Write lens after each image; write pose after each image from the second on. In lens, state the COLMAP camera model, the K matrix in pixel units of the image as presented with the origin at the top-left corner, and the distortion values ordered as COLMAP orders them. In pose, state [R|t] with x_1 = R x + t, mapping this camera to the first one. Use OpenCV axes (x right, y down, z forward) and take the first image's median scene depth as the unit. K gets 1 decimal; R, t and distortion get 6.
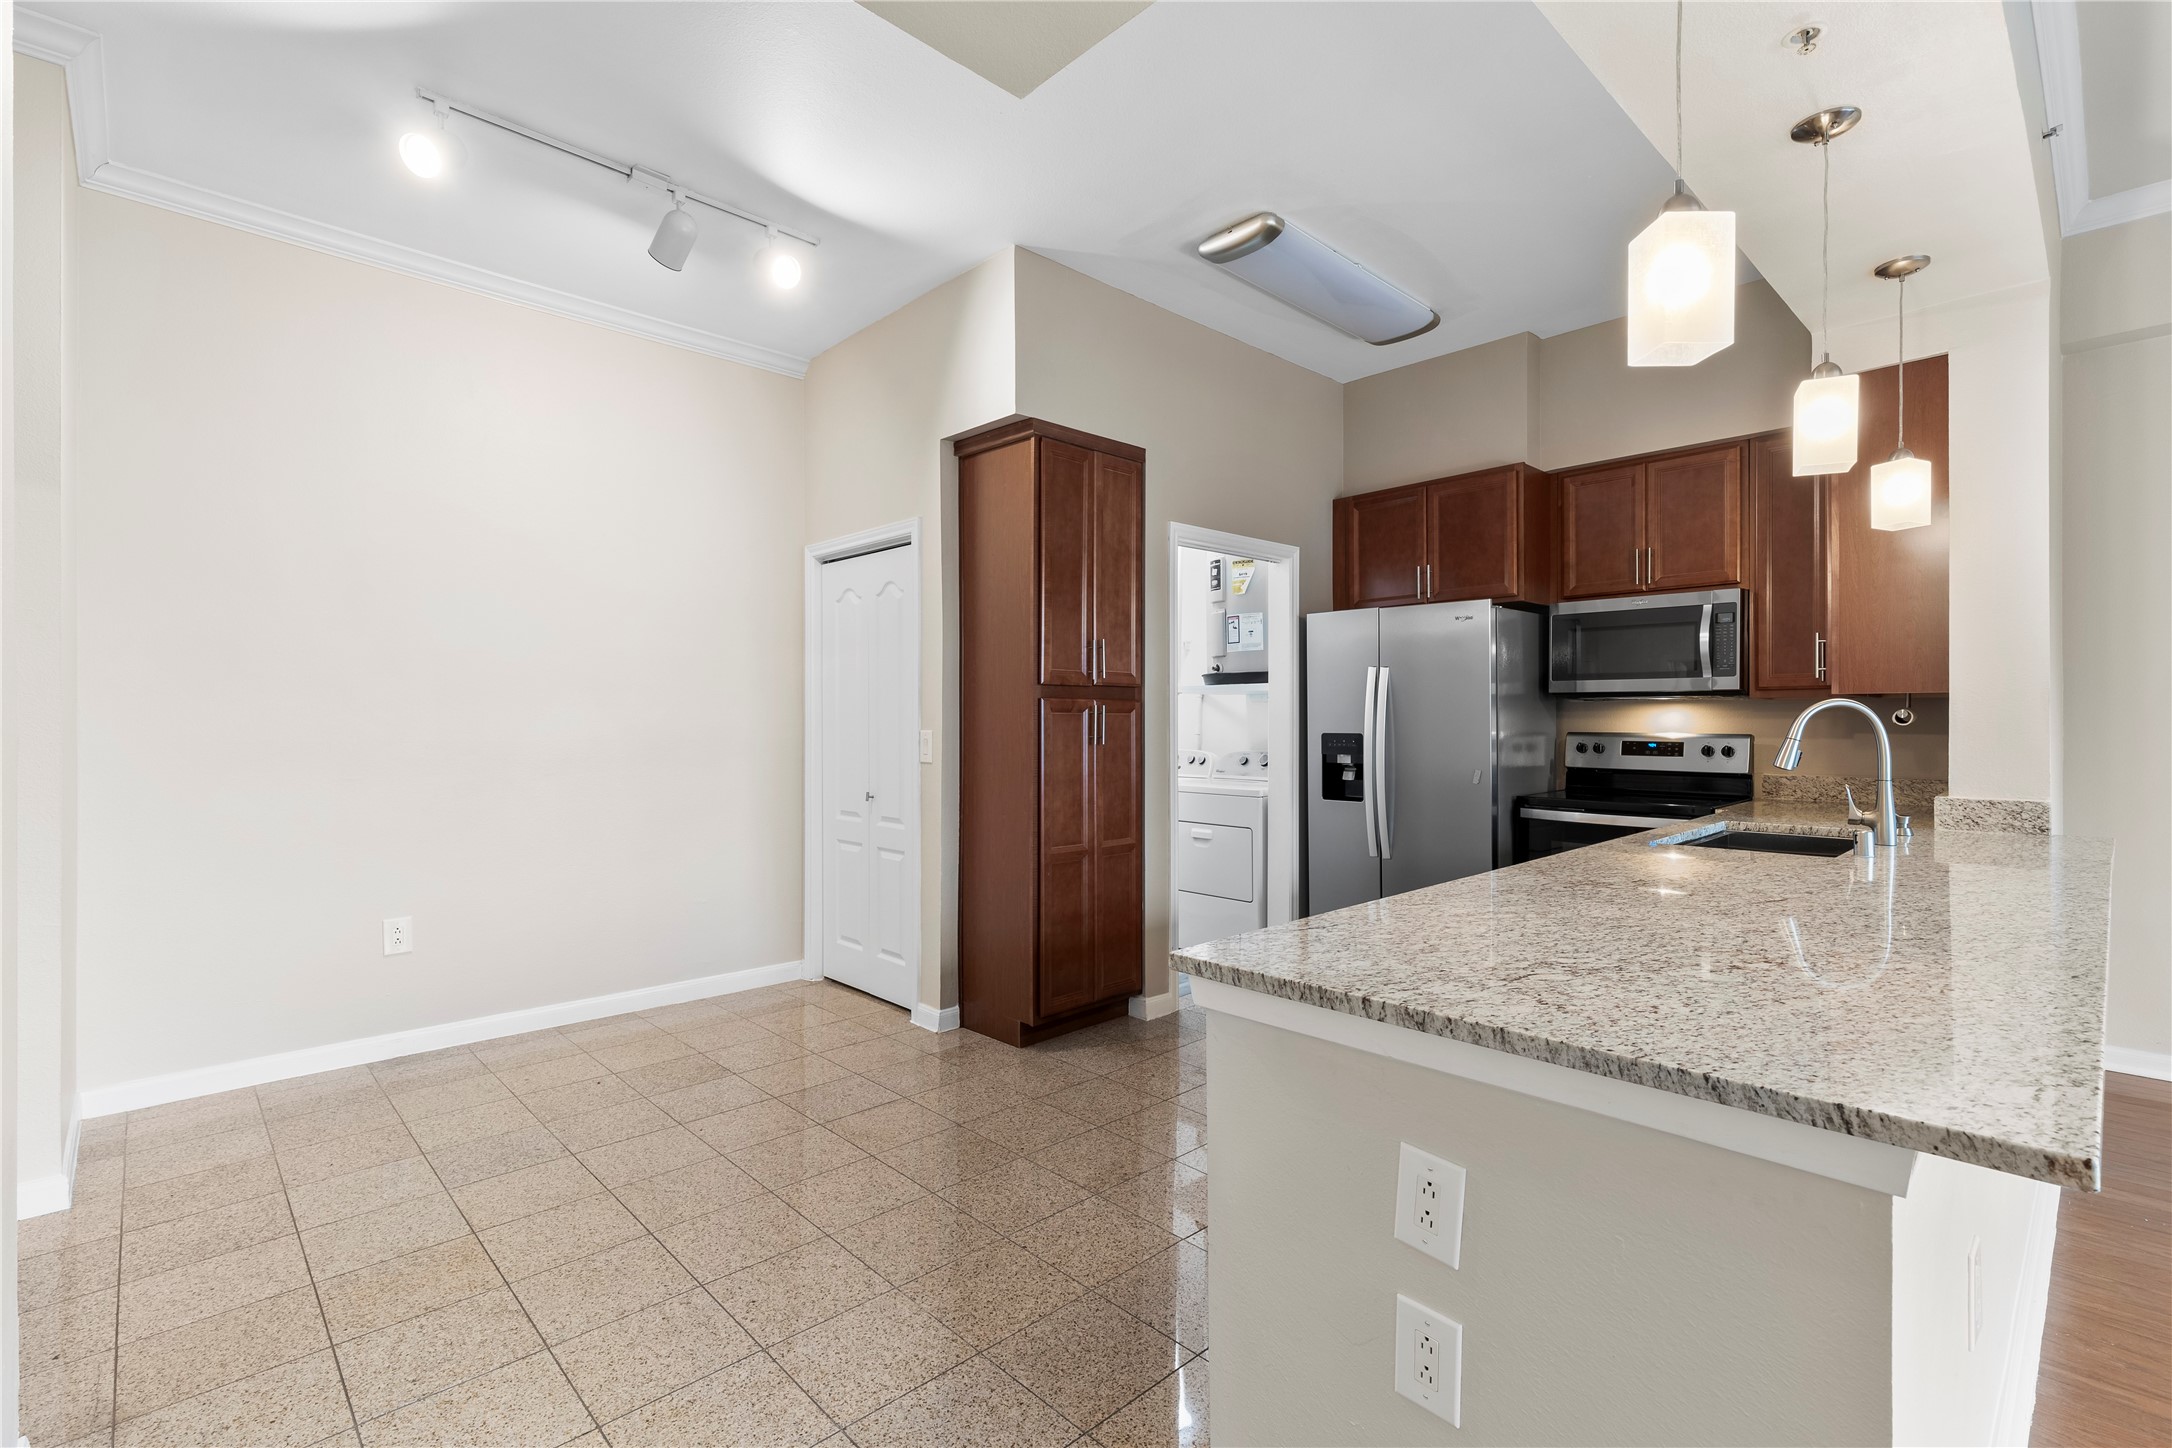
lens RADIAL K [[990.5, 0, 1119.2], [0, 990.5, 705.9], [0, 0, 1]] dist [0.015719, -0.003374]
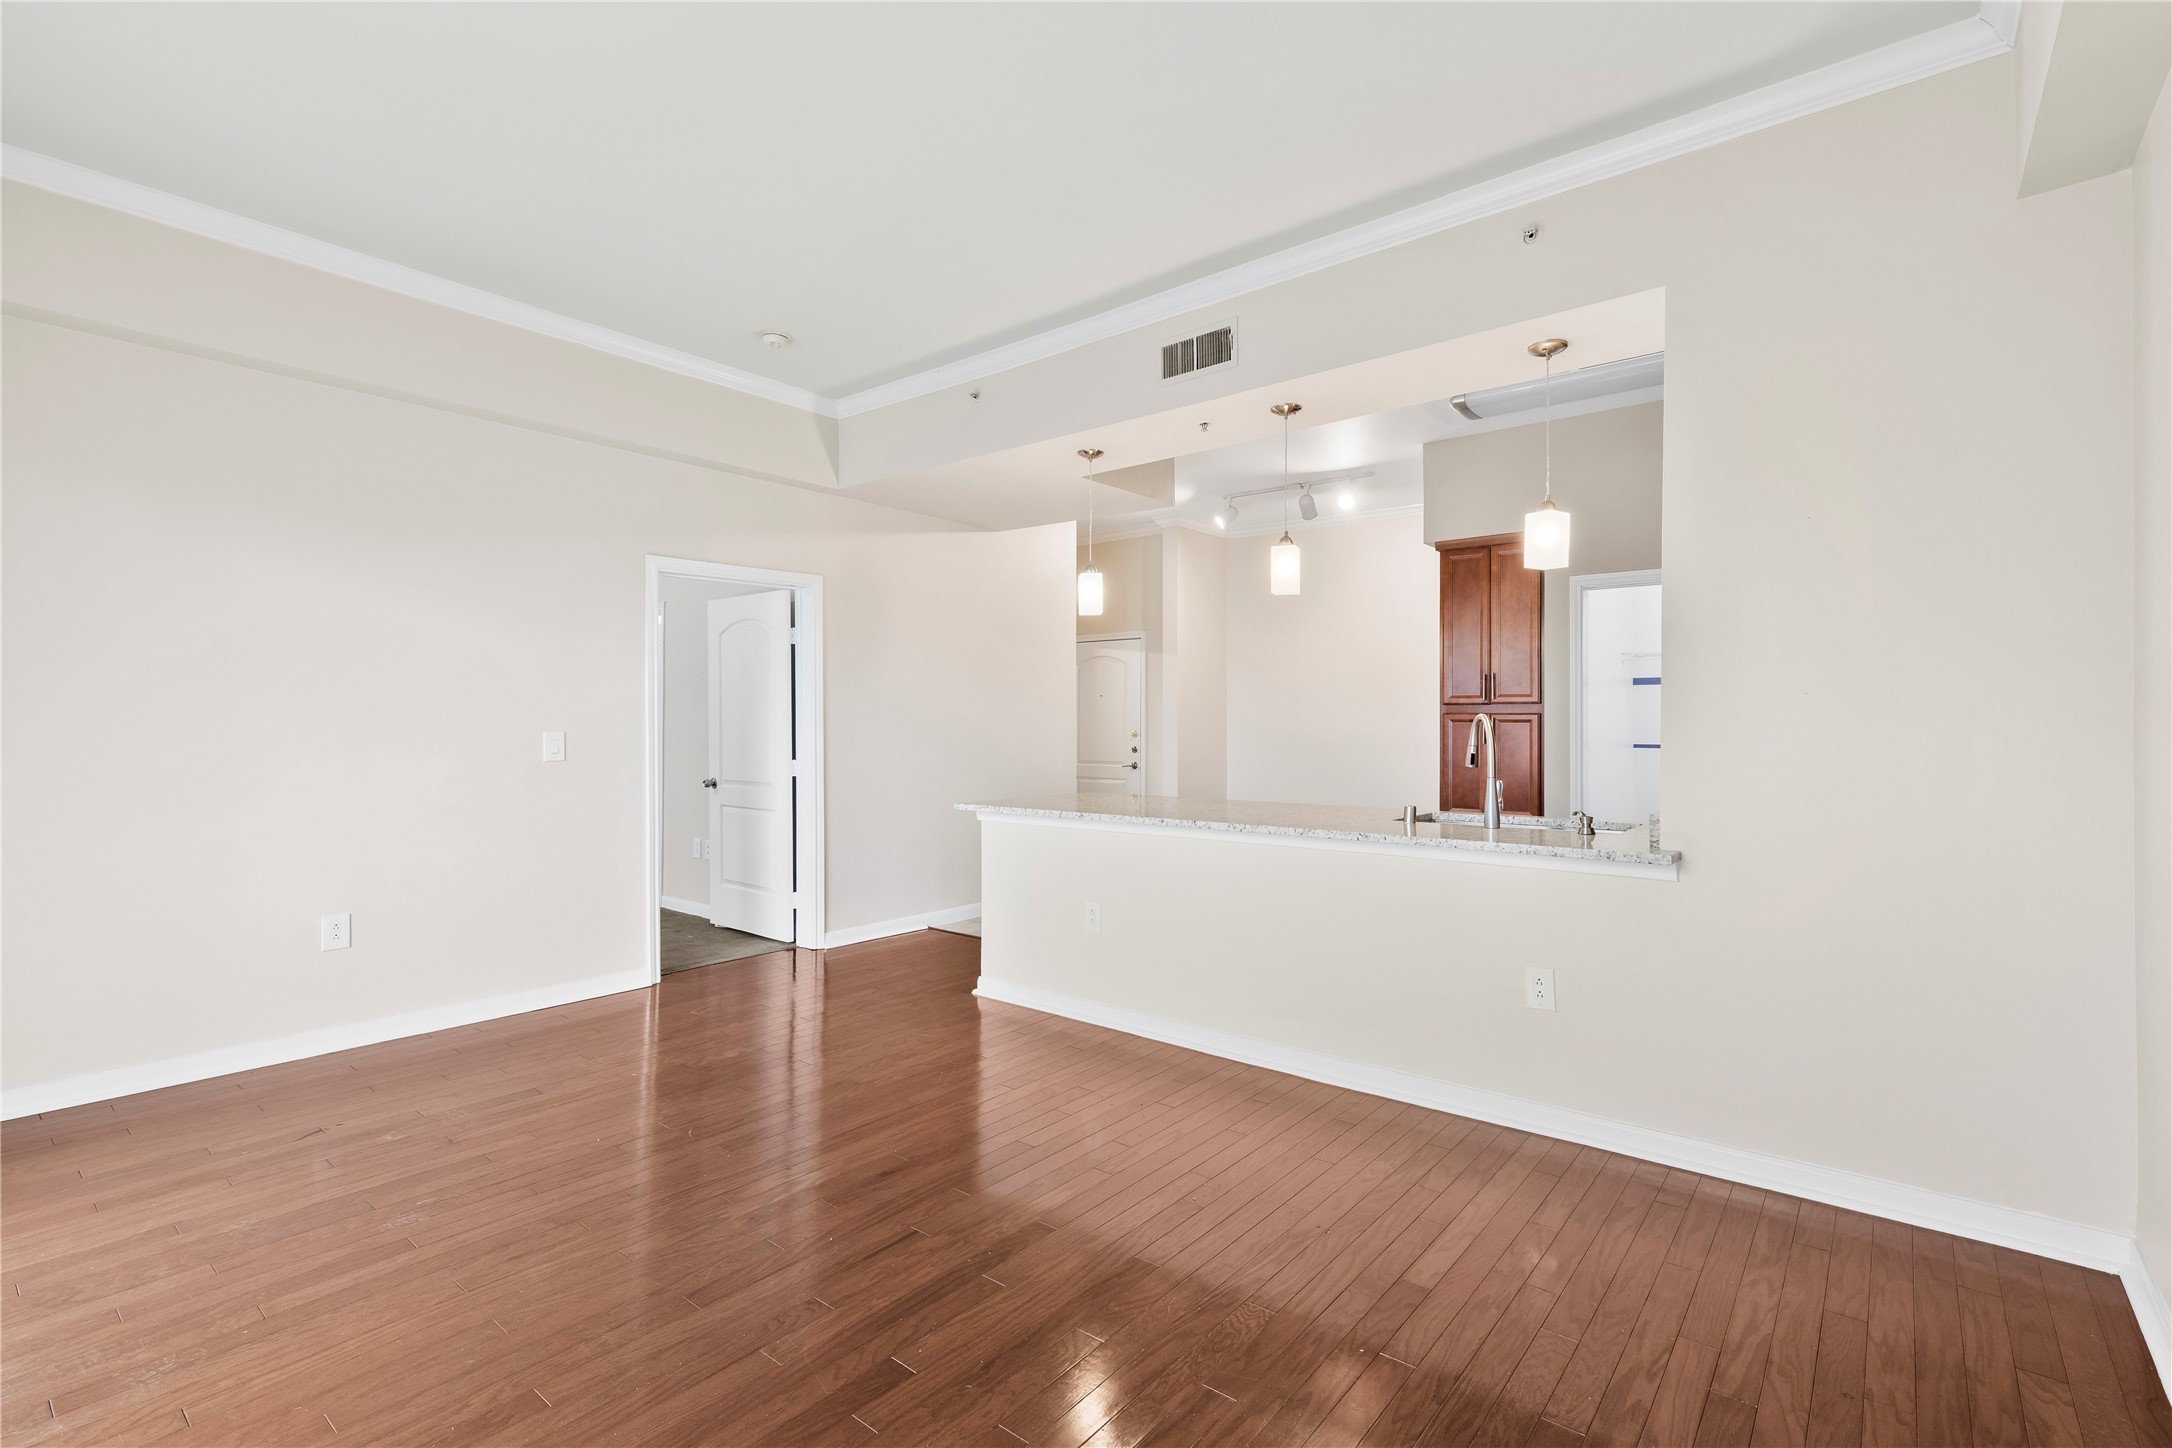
lens RADIAL K [[990.5, 0, 1102.3], [0, 990.5, 704.5], [0, 0, 1]] dist [0.015719, -0.003374]
pose [[0.107480, -0.015422, -0.994088, 1.310422], [0.008975, 0.999854, -0.014541, -0.002714], [0.994167, -0.007359, 0.107602, 0.242410]]
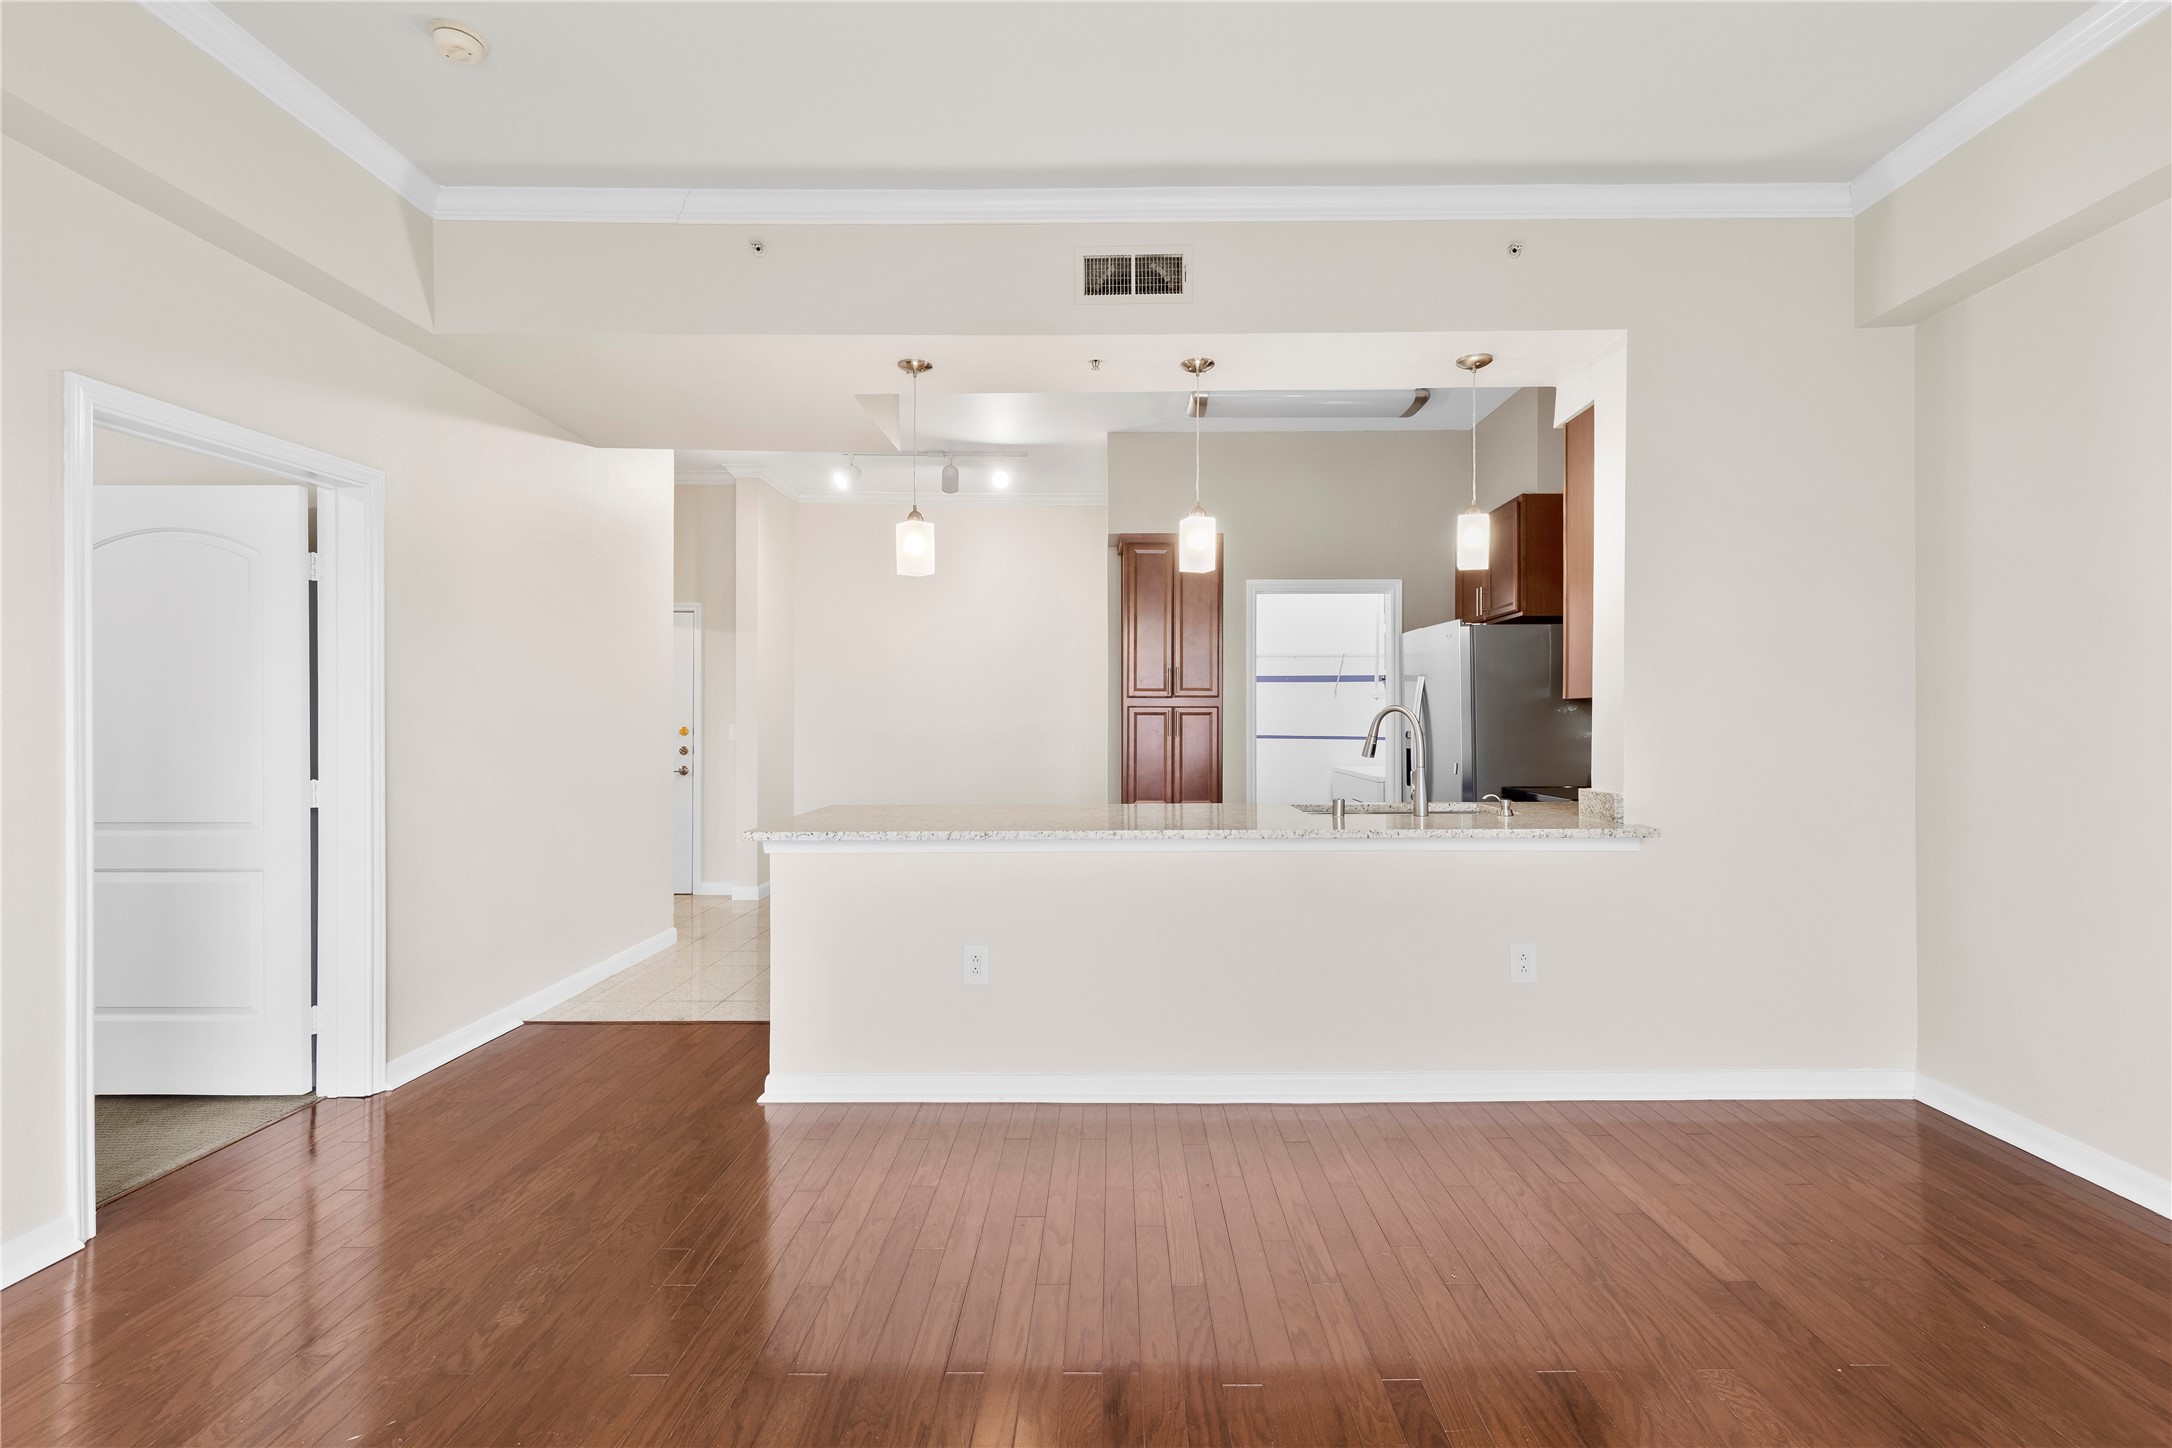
lens RADIAL K [[990.5, 0, 1096.2], [0, 990.5, 702.5], [0, 0, 1]] dist [0.015719, -0.003374]
pose [[0.709393, -0.009499, -0.704749, 0.909463], [0.007415, 0.999954, -0.006014, -0.003218], [0.704774, -0.000959, 0.709431, -0.161879]]
